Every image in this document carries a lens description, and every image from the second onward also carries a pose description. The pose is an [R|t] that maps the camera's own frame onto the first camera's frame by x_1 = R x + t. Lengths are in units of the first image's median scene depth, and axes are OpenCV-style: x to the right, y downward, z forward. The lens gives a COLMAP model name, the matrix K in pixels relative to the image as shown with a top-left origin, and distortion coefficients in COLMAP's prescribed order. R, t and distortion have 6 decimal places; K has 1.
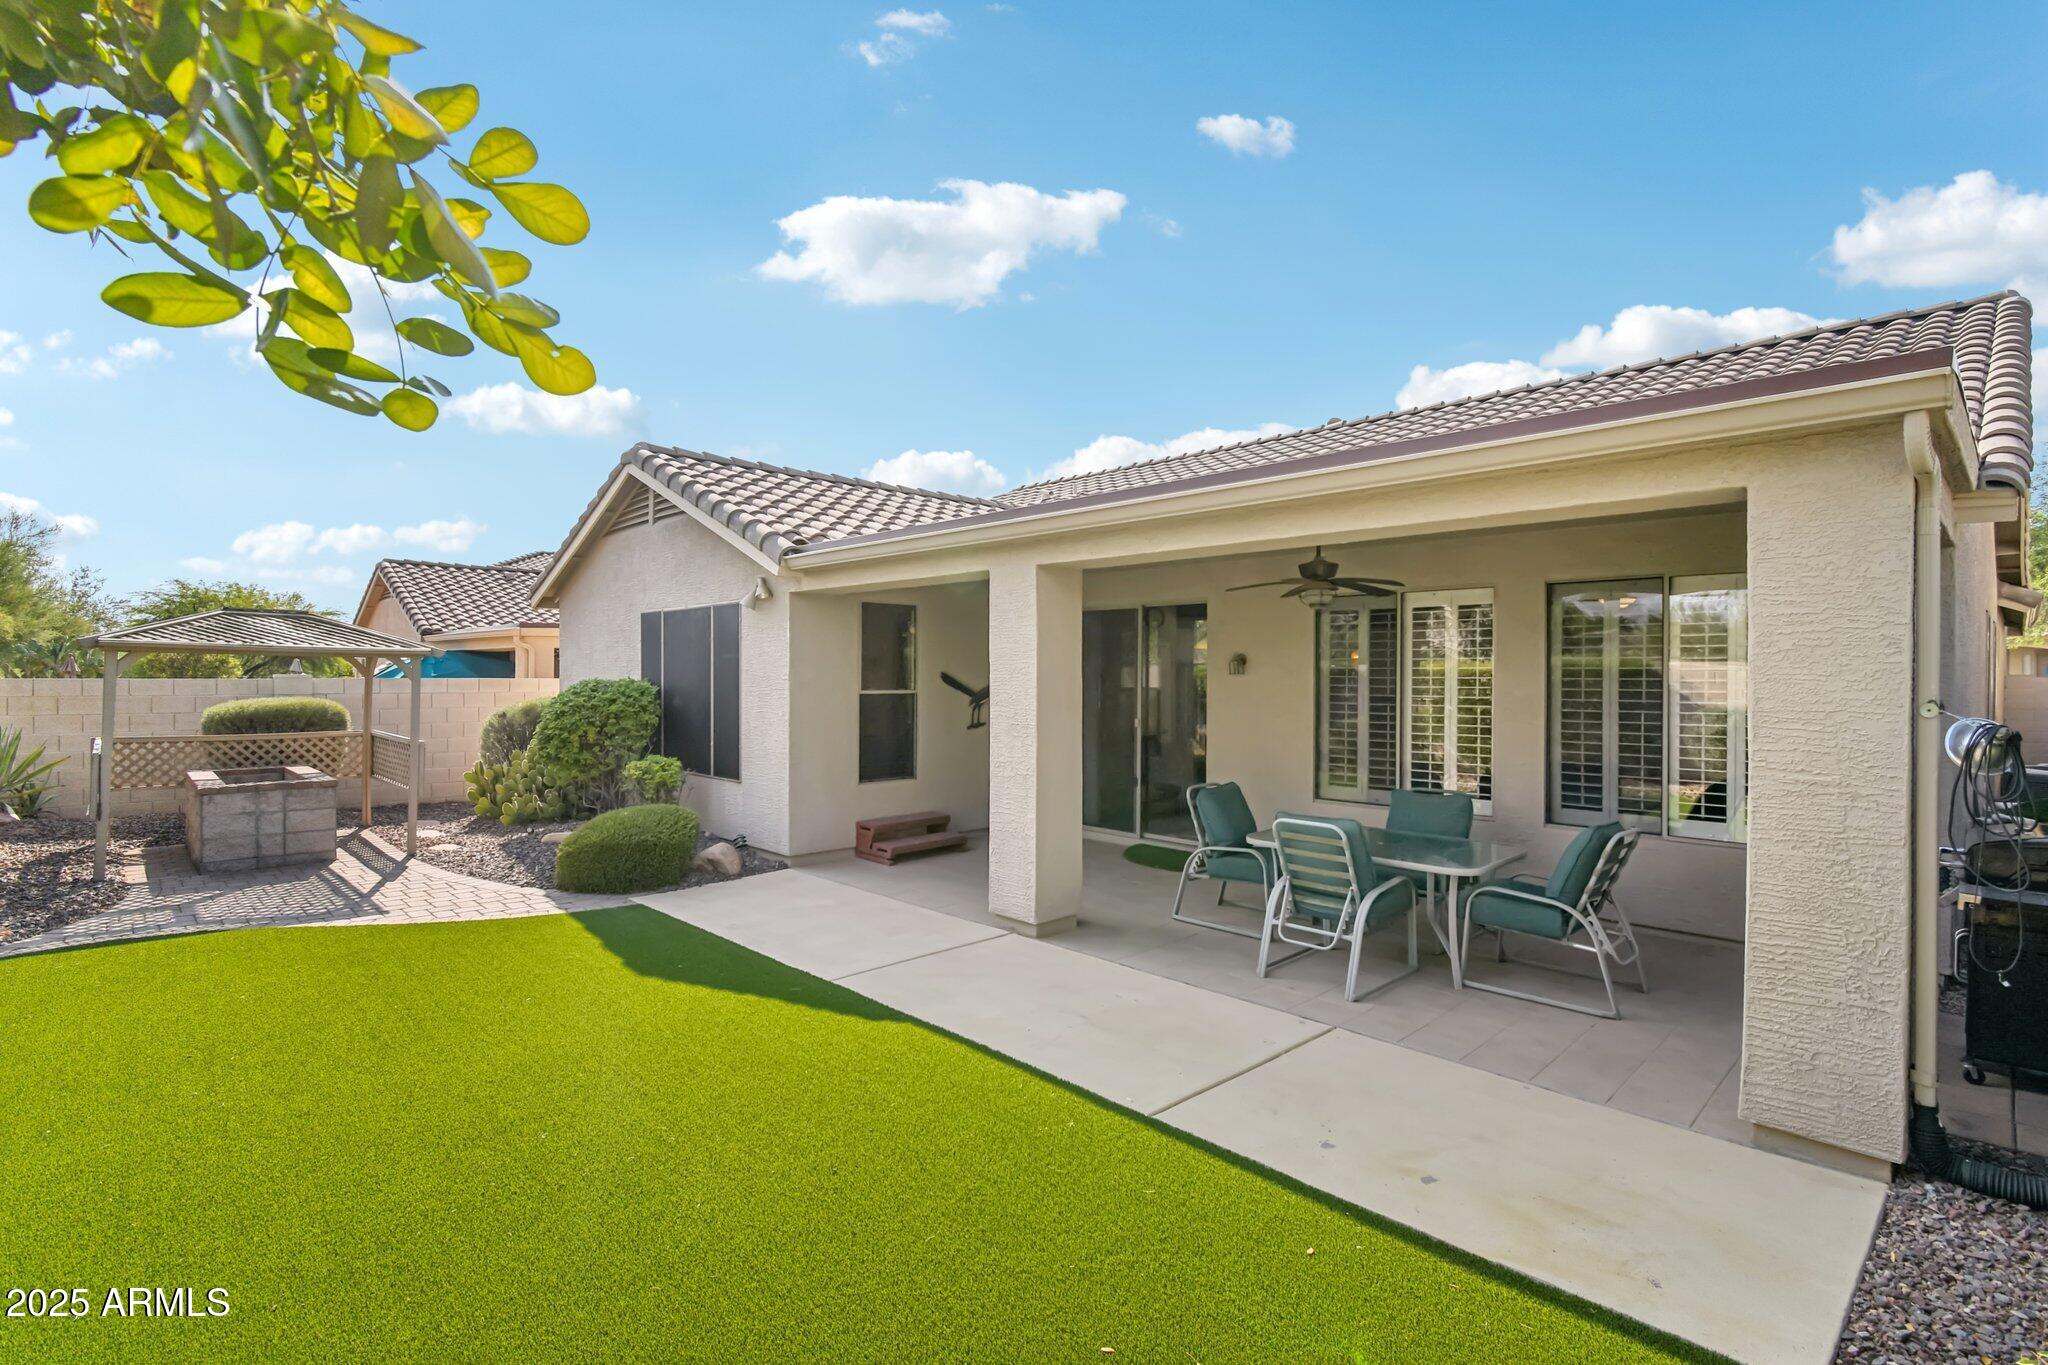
lens RADIAL K [[928.7, 0, 1030.6], [0, 928.7, 688.6], [0, 0, 1]] dist [0.008150, -0.001589]
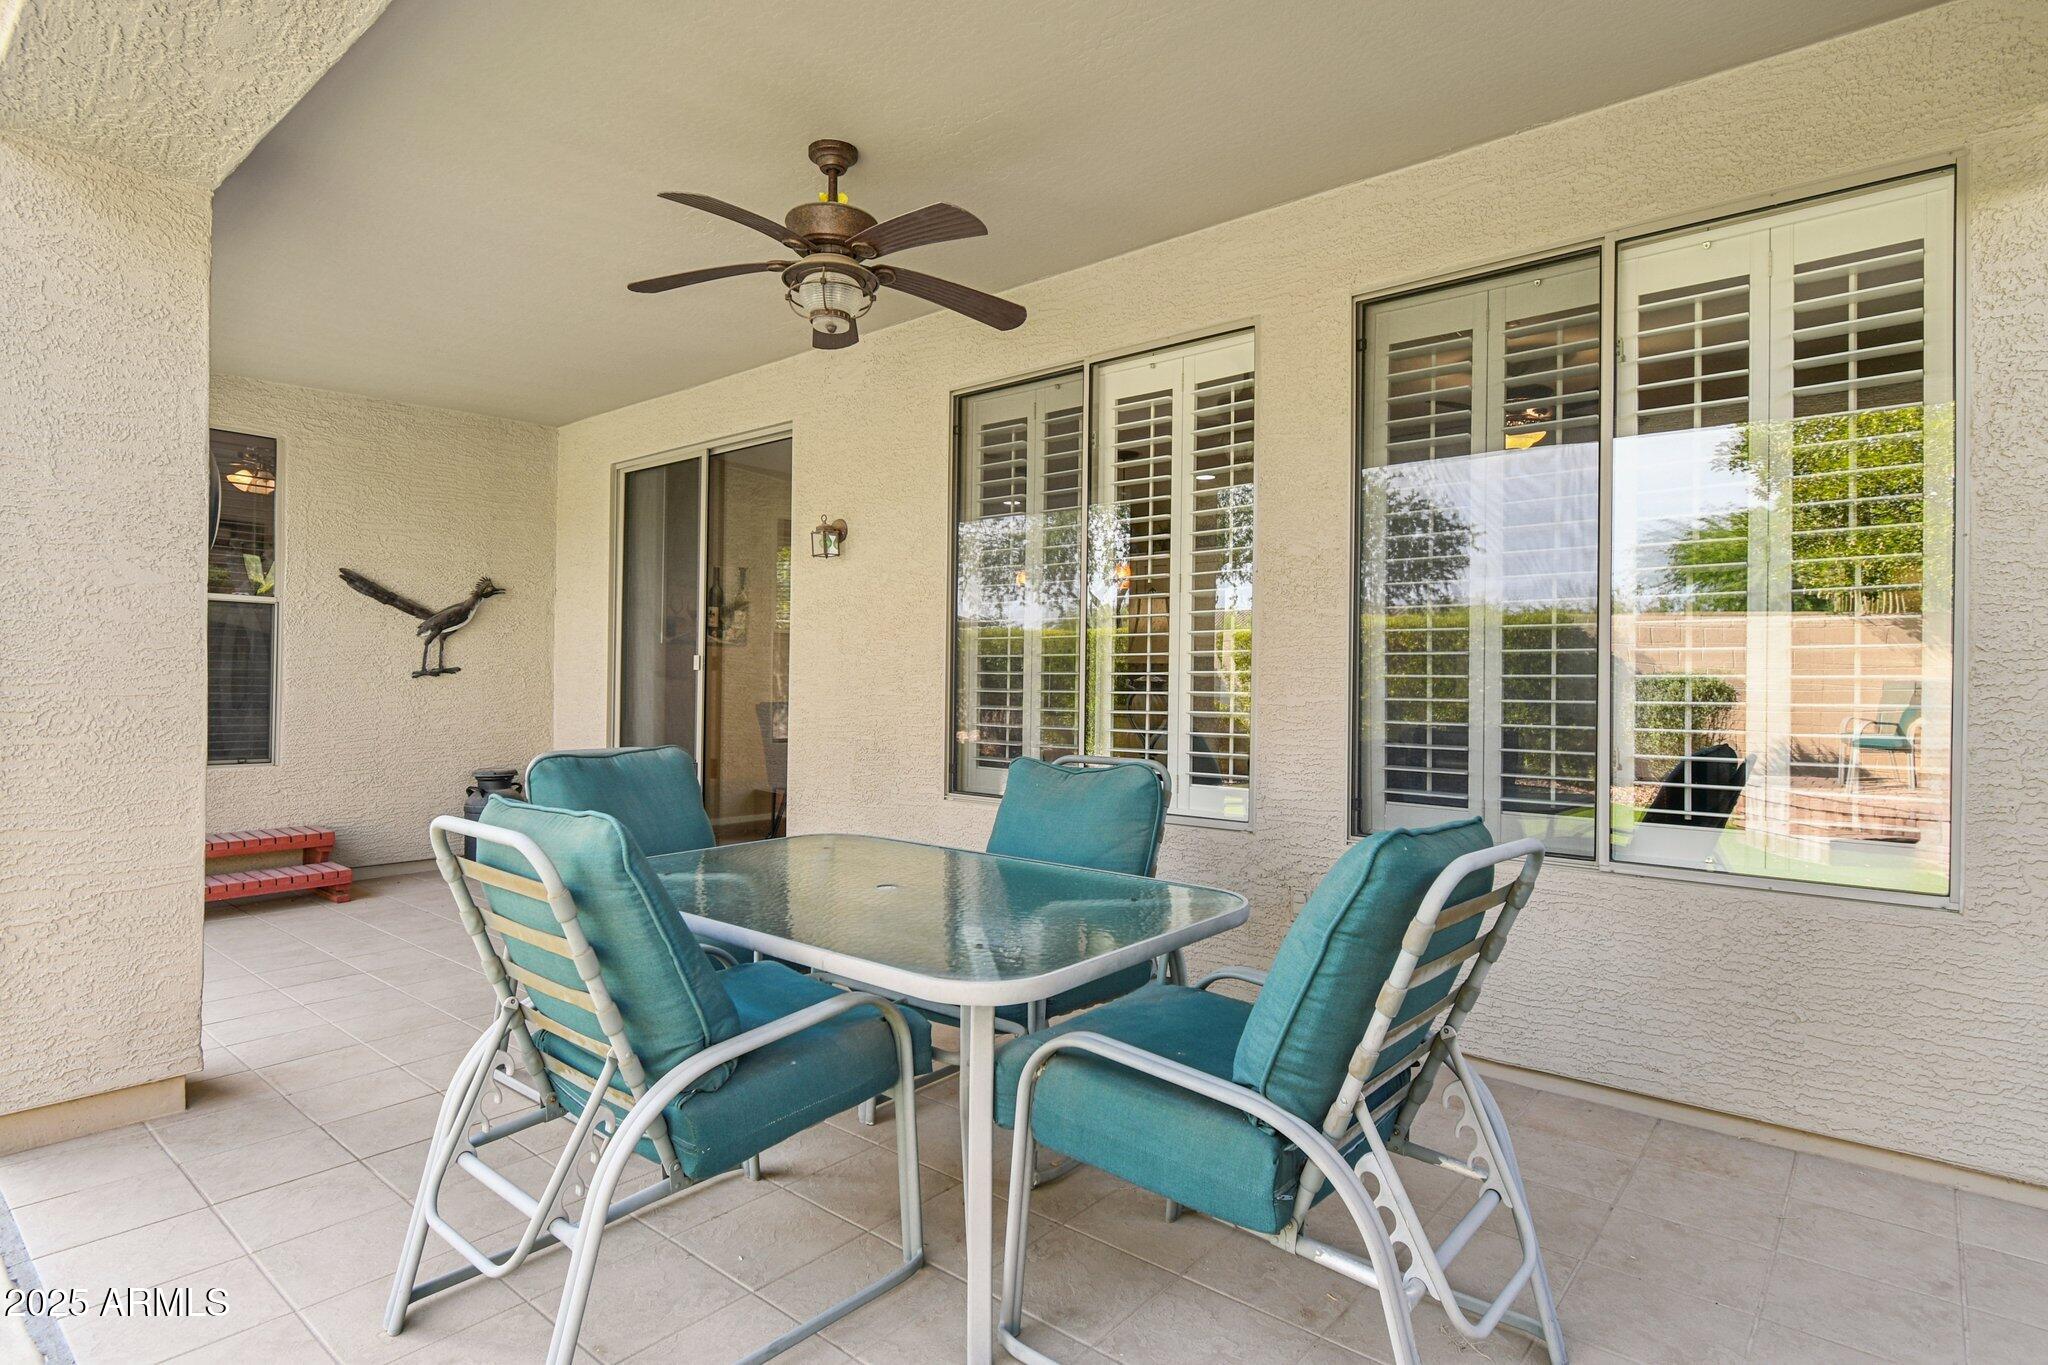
lens RADIAL K [[1048.6, 0, 1019.4], [0, 1048.6, 687.0], [0, 0, 1]] dist [-0.007596, -0.000139]
pose [[0.994351, 0.009637, 0.105703, 0.375259], [-0.008485, 0.999900, -0.011341, 0.088537], [-0.105801, 0.010380, 0.994333, 0.567729]]
